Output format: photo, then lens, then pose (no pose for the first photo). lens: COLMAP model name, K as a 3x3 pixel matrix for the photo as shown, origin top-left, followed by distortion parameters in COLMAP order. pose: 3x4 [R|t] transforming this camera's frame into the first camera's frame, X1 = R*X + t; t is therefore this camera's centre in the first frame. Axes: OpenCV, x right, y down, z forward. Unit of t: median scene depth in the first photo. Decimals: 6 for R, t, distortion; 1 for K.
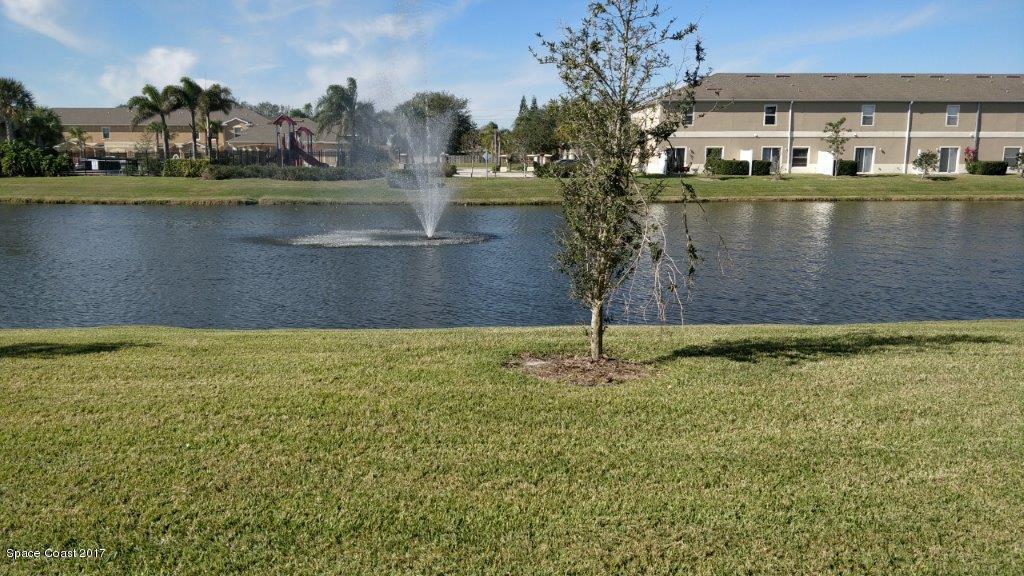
lens RADIAL K [[827.9, 0, 512.0], [0, 827.9, 288.0], [0, 0, 1]] dist [0.157202, -0.254213]
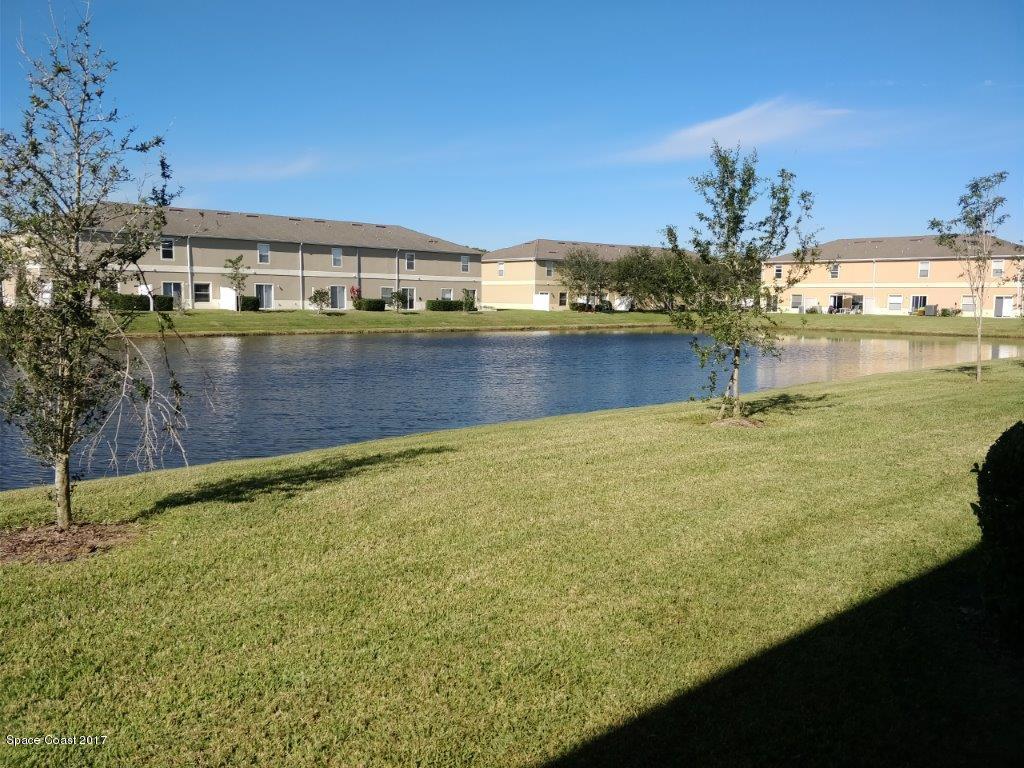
lens RADIAL K [[835.9, 0, 507.0], [0, 835.9, 382.9], [0, 0, 1]] dist [0.080243, -0.135666]
pose [[0.774462, -0.058953, 0.629868, -0.059865], [0.089746, 0.995817, -0.017145, -0.001238], [-0.626222, 0.069806, 0.776513, 0.058571]]
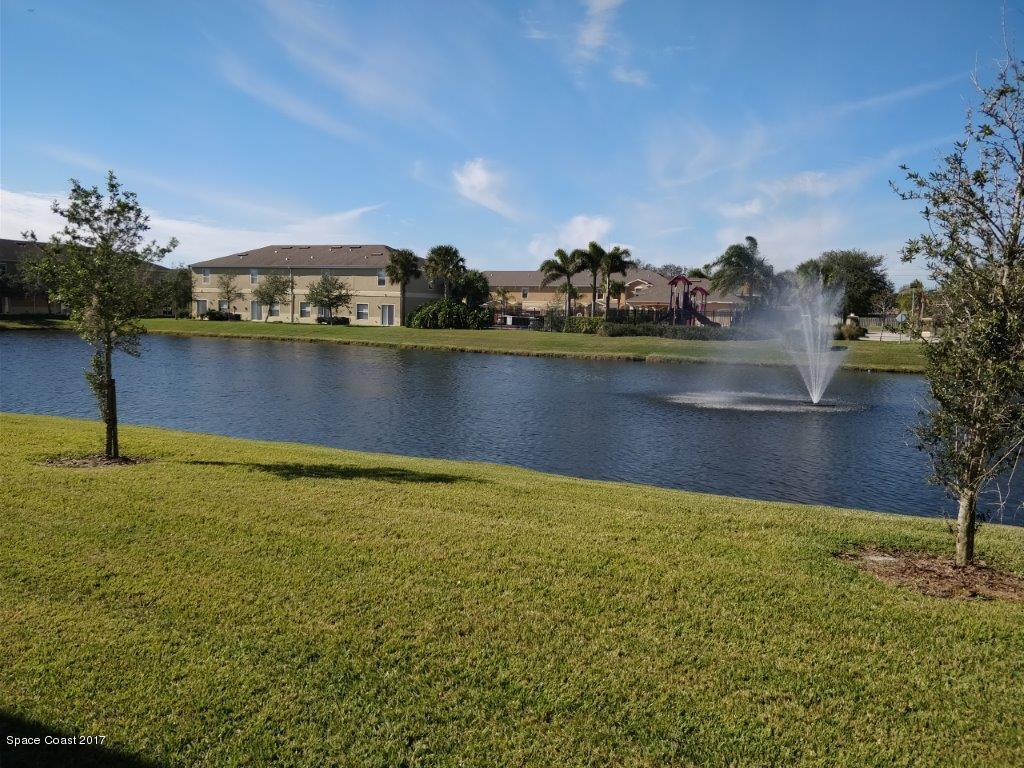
lens RADIAL K [[841.5, 0, 512.0], [0, 841.5, 384.0], [0, 0, 1]] dist [0.062575, -0.068654]
pose [[0.889790, 0.057465, -0.452737, 0.060646], [-0.092578, 0.994143, -0.055765, 0.000013], [0.446881, 0.091533, 0.889899, 0.057371]]
